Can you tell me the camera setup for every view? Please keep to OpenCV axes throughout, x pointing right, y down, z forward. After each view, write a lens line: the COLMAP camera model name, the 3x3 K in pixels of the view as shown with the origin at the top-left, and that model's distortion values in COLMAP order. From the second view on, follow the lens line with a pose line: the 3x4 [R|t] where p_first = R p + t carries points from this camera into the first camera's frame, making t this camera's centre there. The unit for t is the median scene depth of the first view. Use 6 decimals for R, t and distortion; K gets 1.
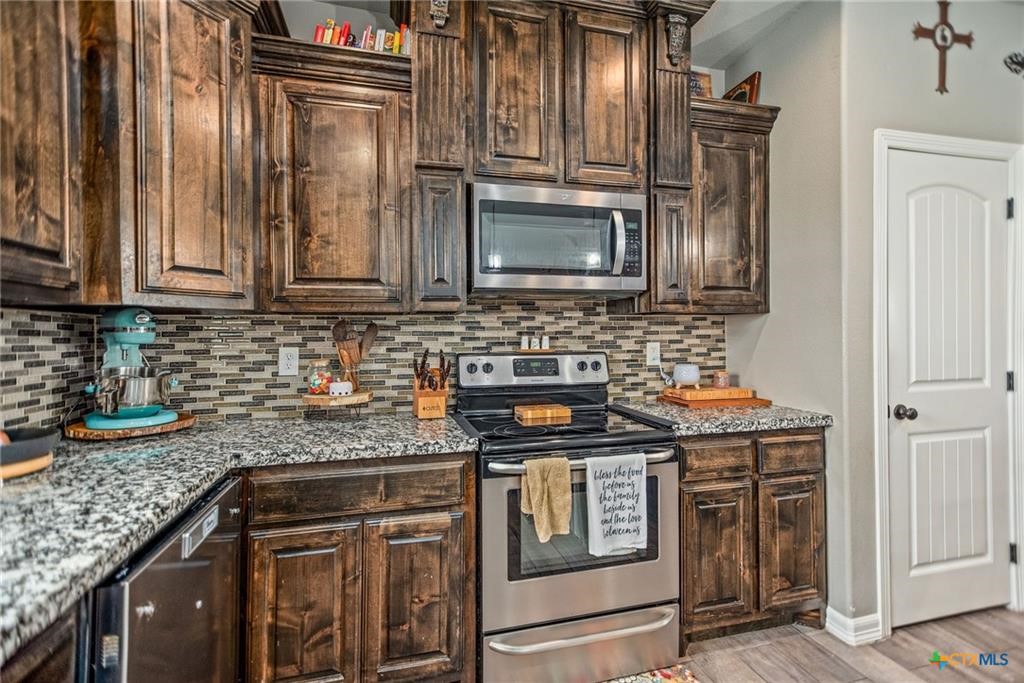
lens RADIAL K [[460.0, 0, 516.8], [0, 460.0, 331.3], [0, 0, 1]] dist [0.002855, 0.007240]
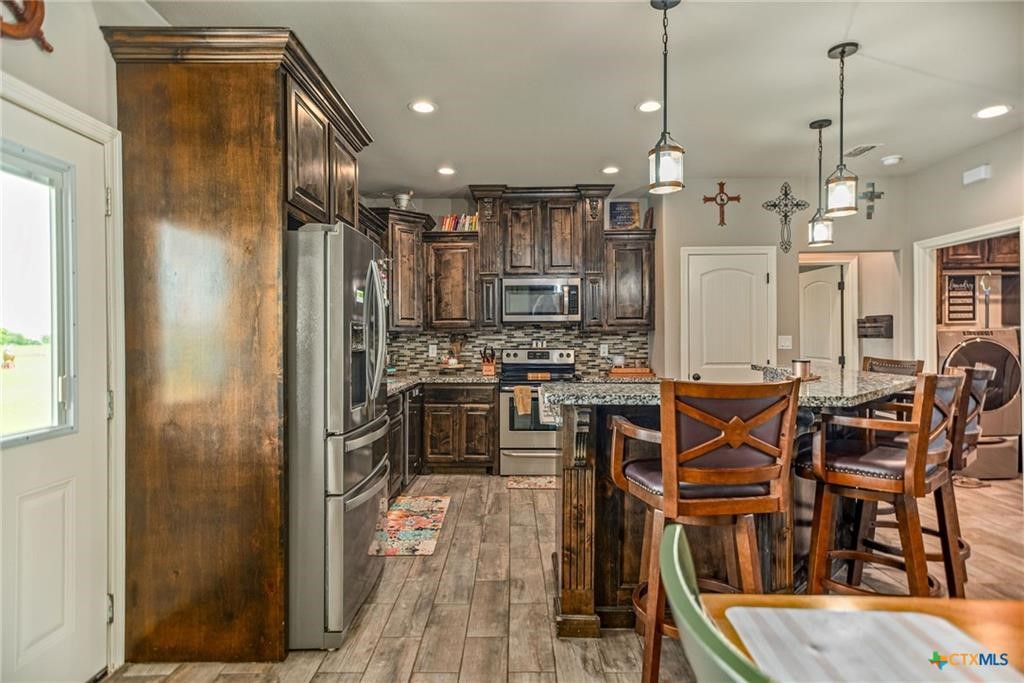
lens RADIAL K [[564.0, 0, 527.3], [0, 564.0, 340.6], [0, 0, 1]] dist [0.027576, 0.003312]
pose [[0.967078, 0.004386, -0.254441, 0.740493], [-0.001051, 0.999912, 0.013244, -0.029092], [0.254477, -0.012540, 0.966998, -1.746111]]
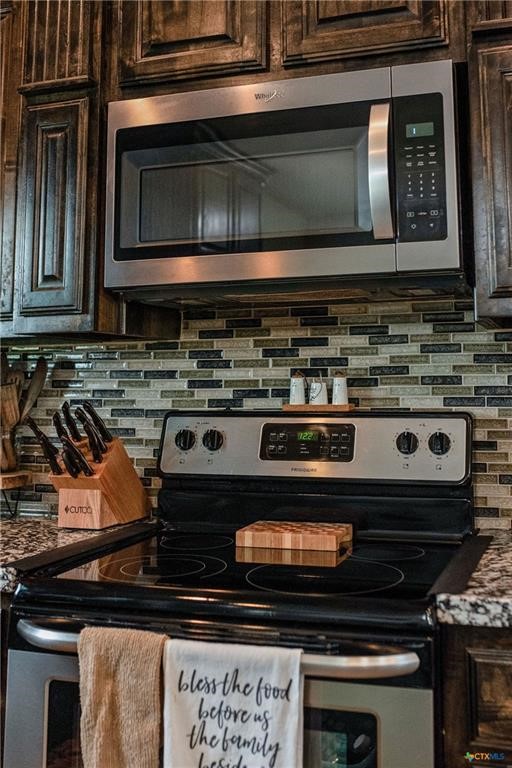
lens RADIAL K [[867.2, 0, 339.6], [0, 867.2, 262.2], [0, 0, 1]] dist [-0.027394, 0.000000]
pose [[0.847320, -0.078513, -0.525246, 0.631425], [0.009494, 0.991093, -0.132831, 0.012874], [0.530997, 0.107564, 0.840519, 0.257212]]
